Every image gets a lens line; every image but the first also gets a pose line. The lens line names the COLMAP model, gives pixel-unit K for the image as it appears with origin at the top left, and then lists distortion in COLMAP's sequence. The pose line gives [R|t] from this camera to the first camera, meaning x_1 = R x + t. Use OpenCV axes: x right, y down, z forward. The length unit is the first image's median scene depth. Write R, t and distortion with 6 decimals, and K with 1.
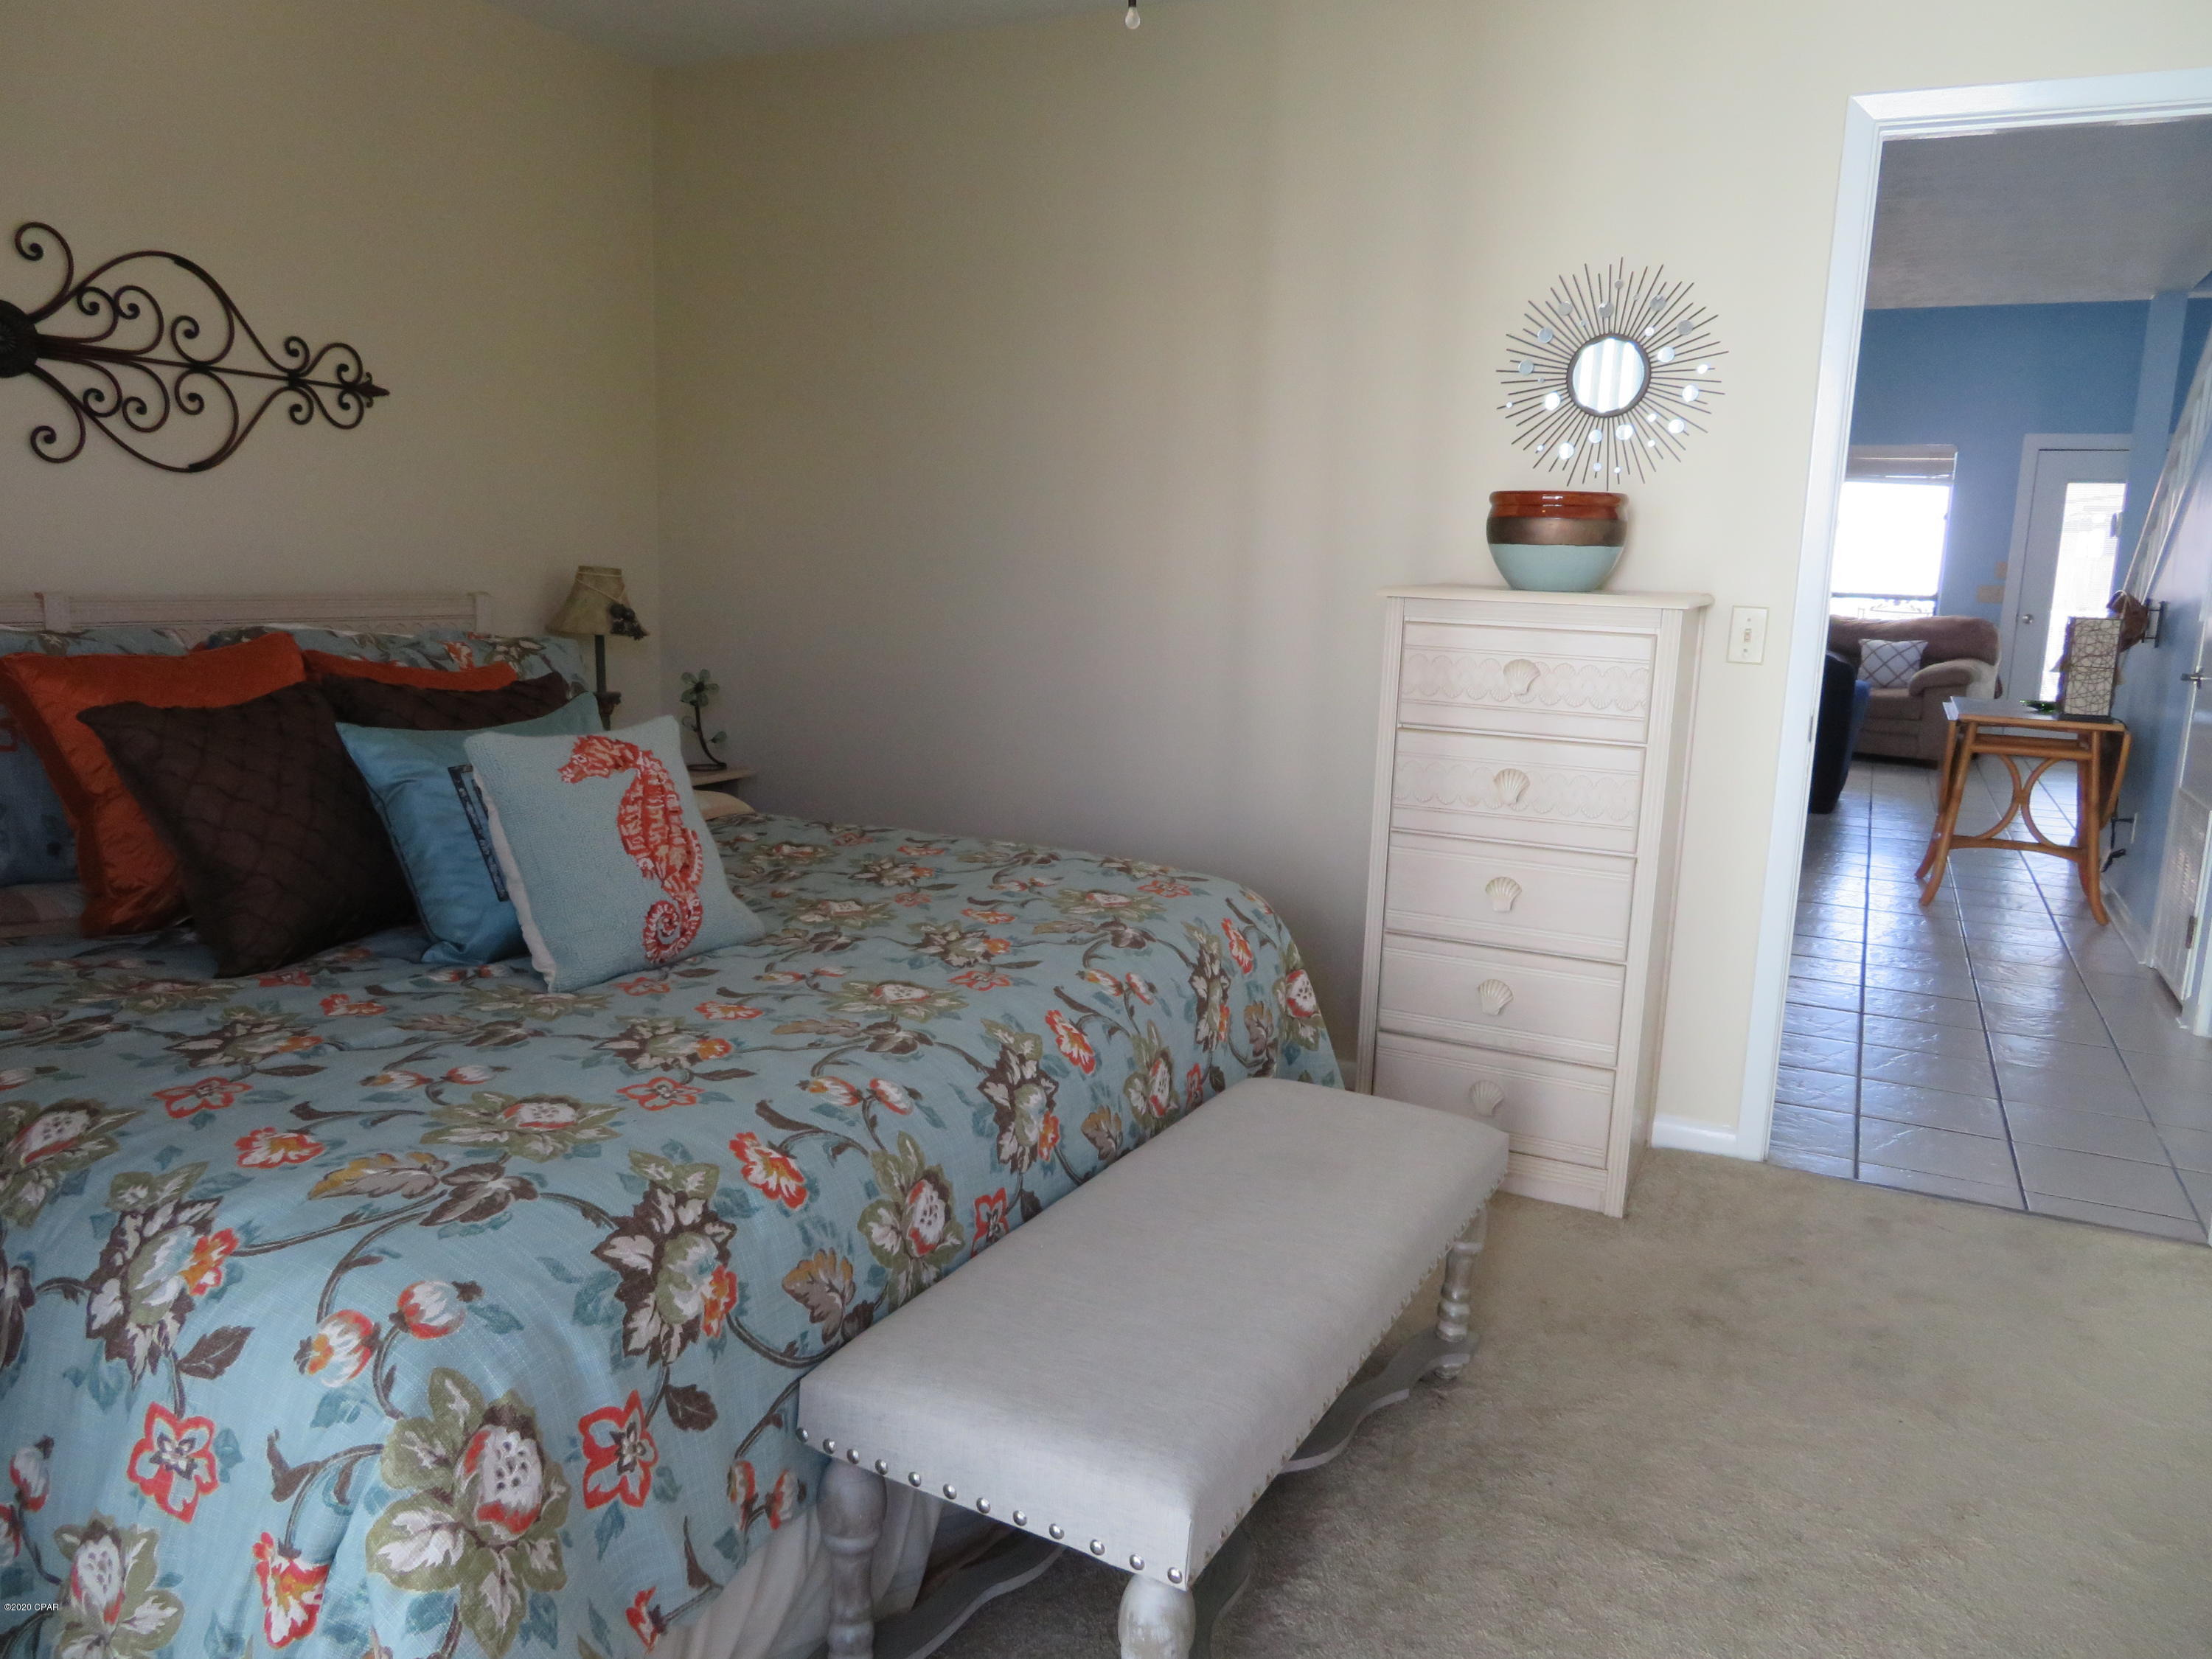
lens RADIAL K [[1579.6, 0, 1108.3], [0, 1579.6, 833.3], [0, 0, 1]] dist [0.003938, 0.006176]
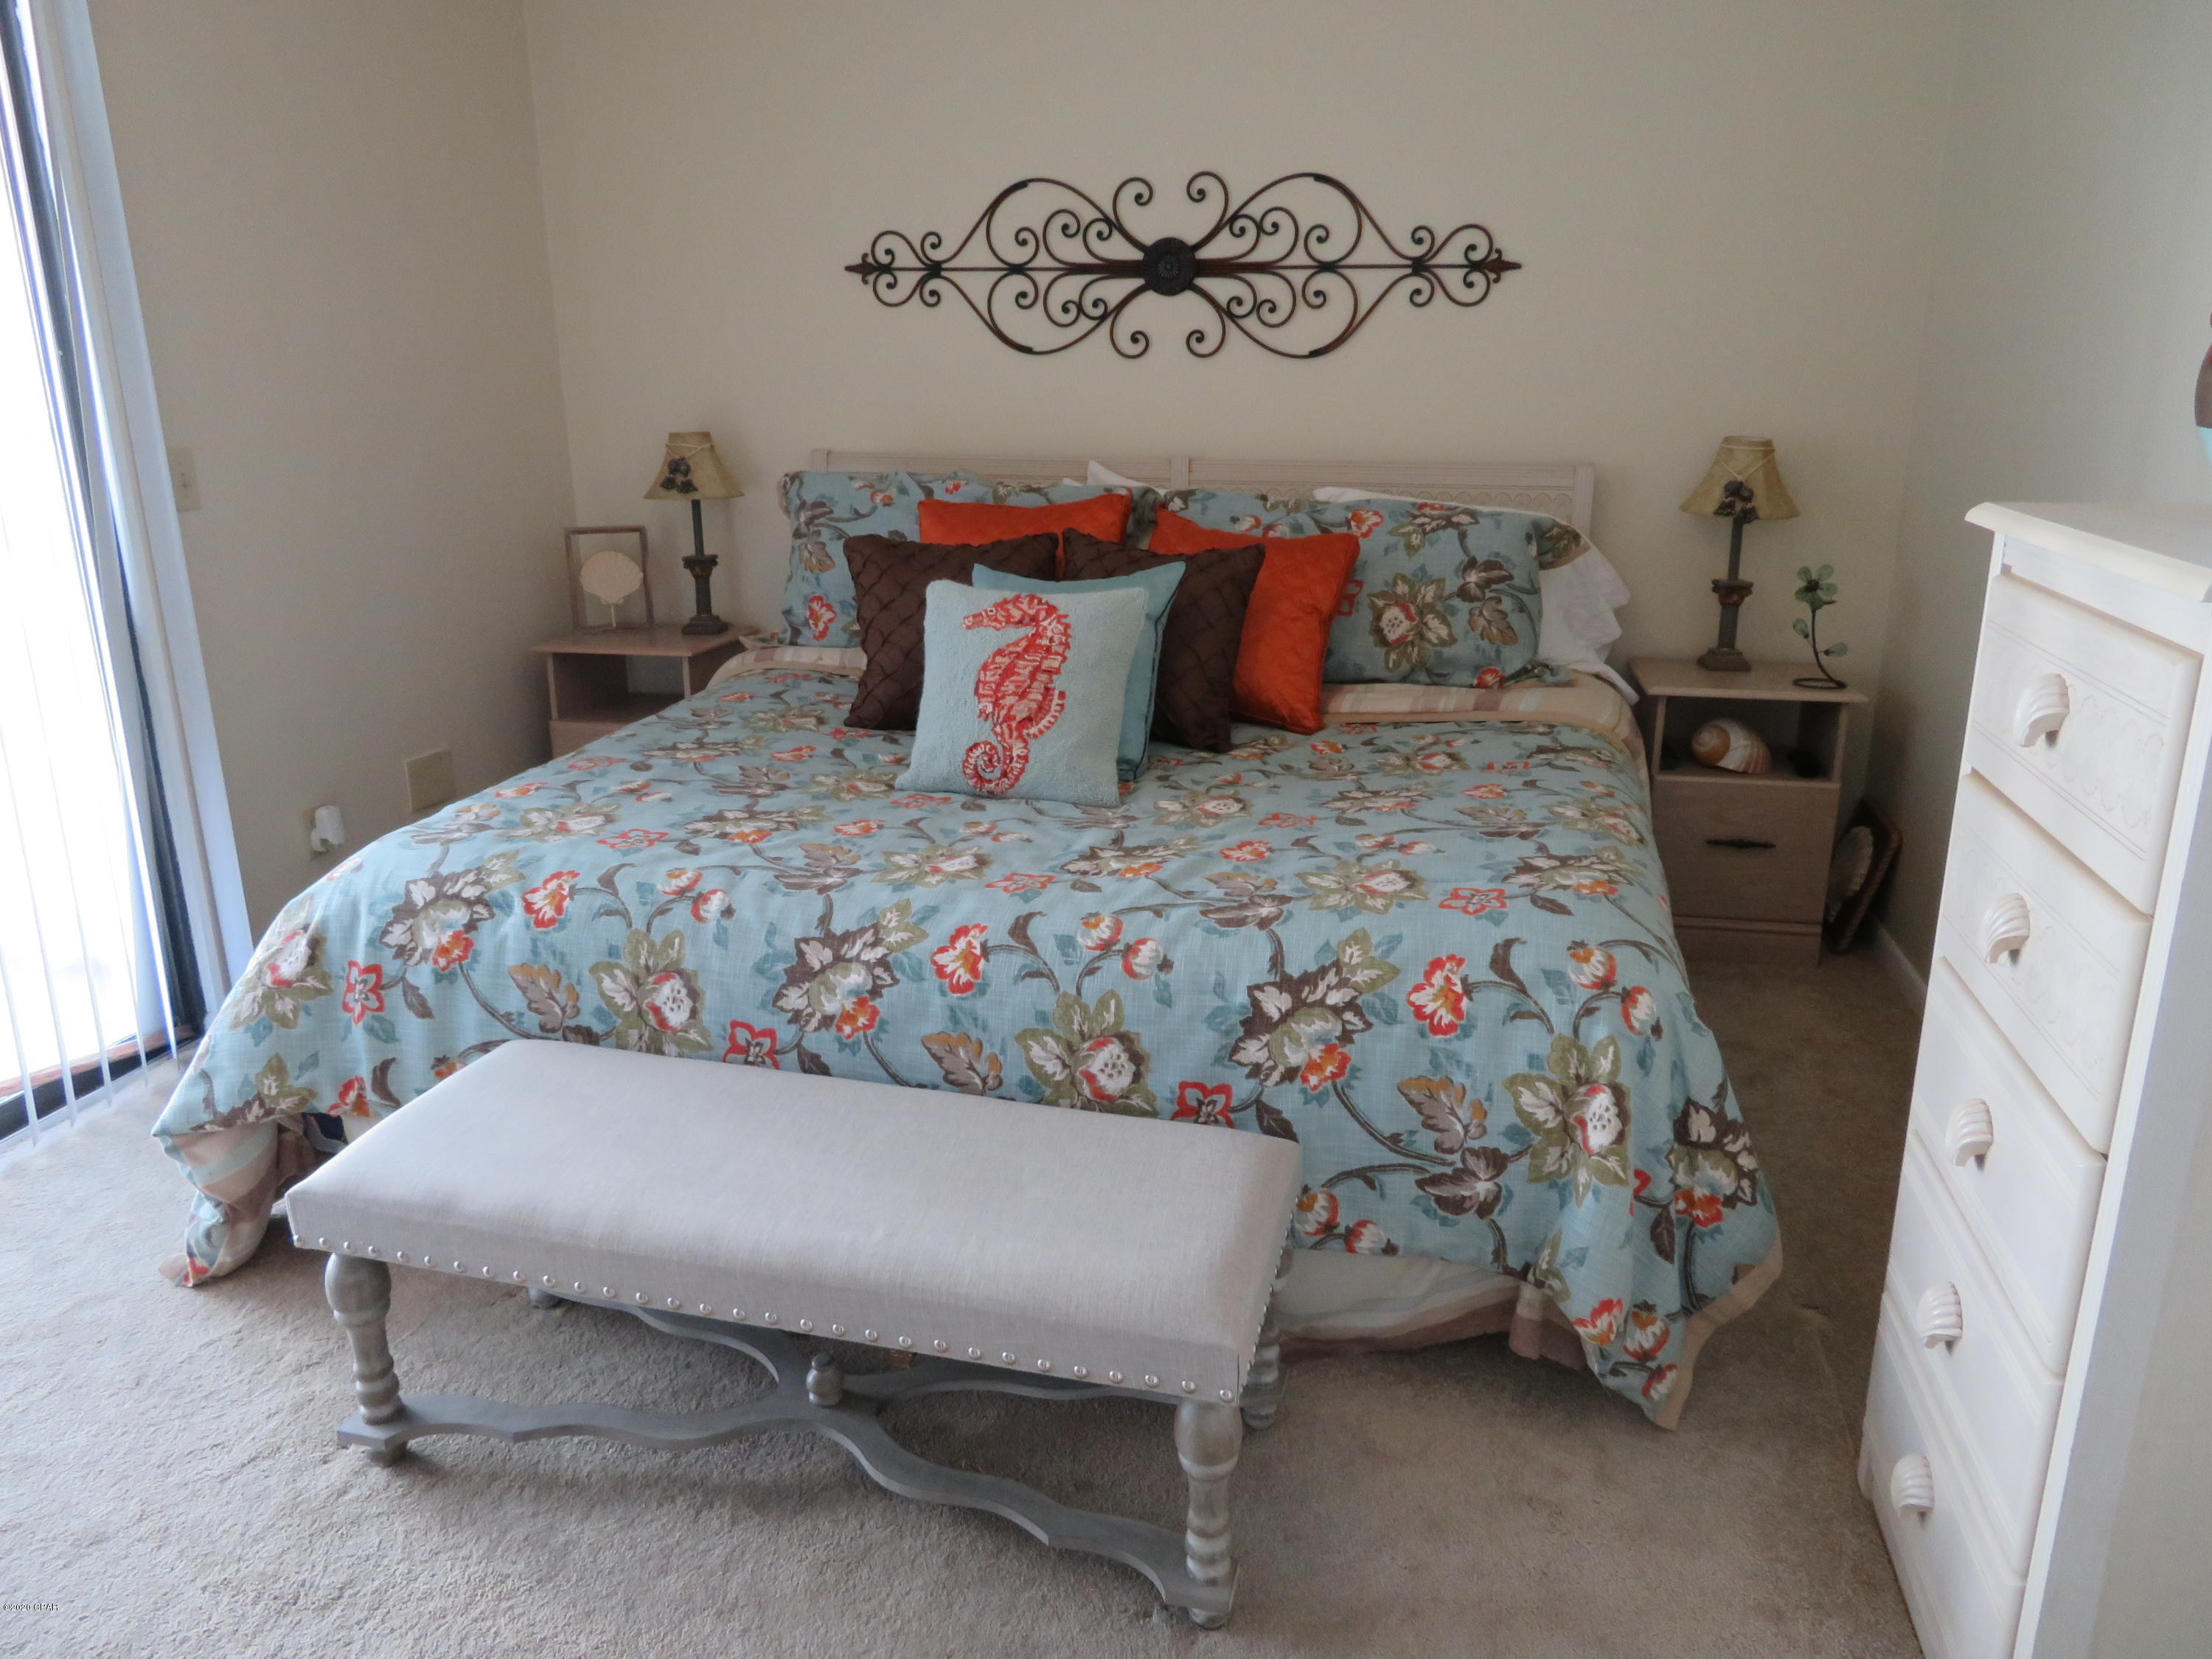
lens RADIAL K [[1579.6, 0, 1098.6], [0, 1579.6, 837.0], [0, 0, 1]] dist [0.003938, 0.006176]
pose [[0.223611, 0.251340, -0.941715, 0.834751], [-0.160142, 0.962524, 0.218868, -0.154354], [0.961433, 0.101867, 0.255481, 0.776676]]
